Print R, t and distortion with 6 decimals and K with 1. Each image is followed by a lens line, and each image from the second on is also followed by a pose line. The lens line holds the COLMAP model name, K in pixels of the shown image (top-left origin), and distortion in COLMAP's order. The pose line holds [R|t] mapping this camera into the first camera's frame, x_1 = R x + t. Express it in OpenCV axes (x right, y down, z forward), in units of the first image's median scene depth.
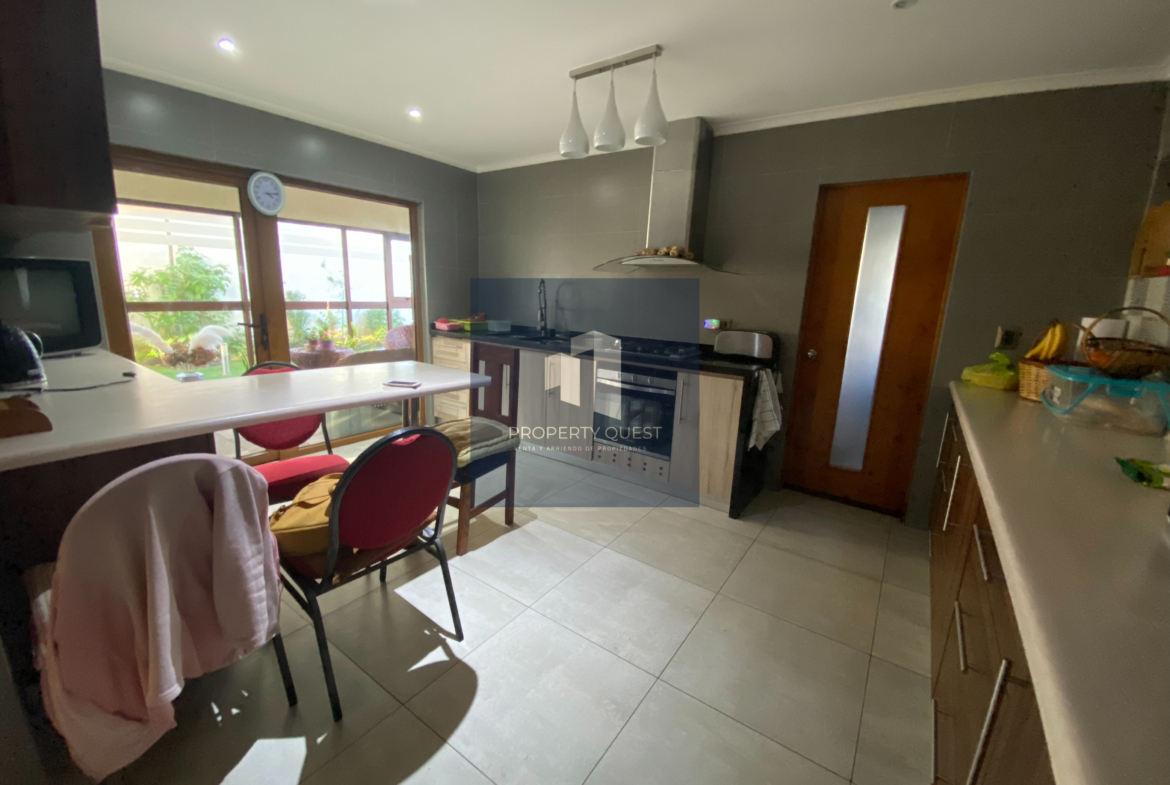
lens RADIAL K [[477.1, 0, 583.1], [0, 477.1, 392.0], [0, 0, 1]] dist [-0.000162, -0.000019]
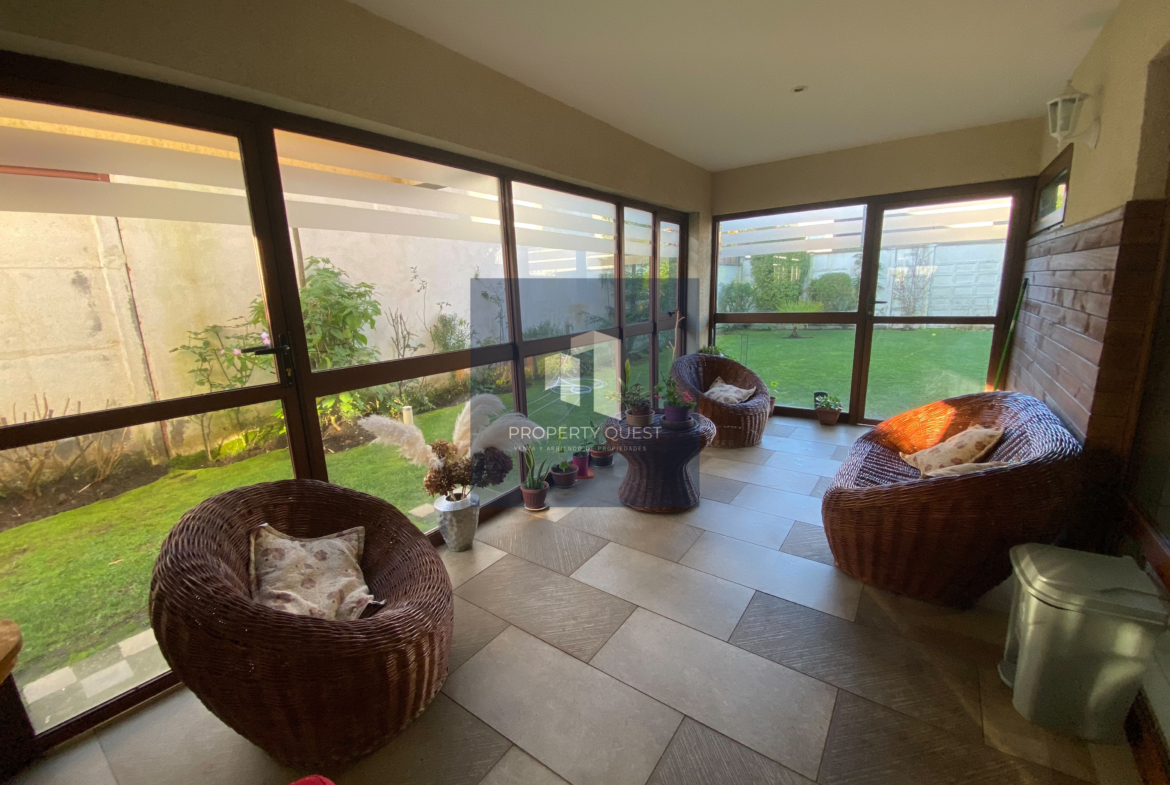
lens RADIAL K [[477.1, 0, 584.0], [0, 477.1, 391.1], [0, 0, 1]] dist [-0.000162, -0.000019]
pose [[0.997572, -0.068259, -0.013797, -0.380766], [0.068109, 0.997616, -0.011098, -0.075026], [0.014522, 0.010132, 0.999843, 0.289479]]
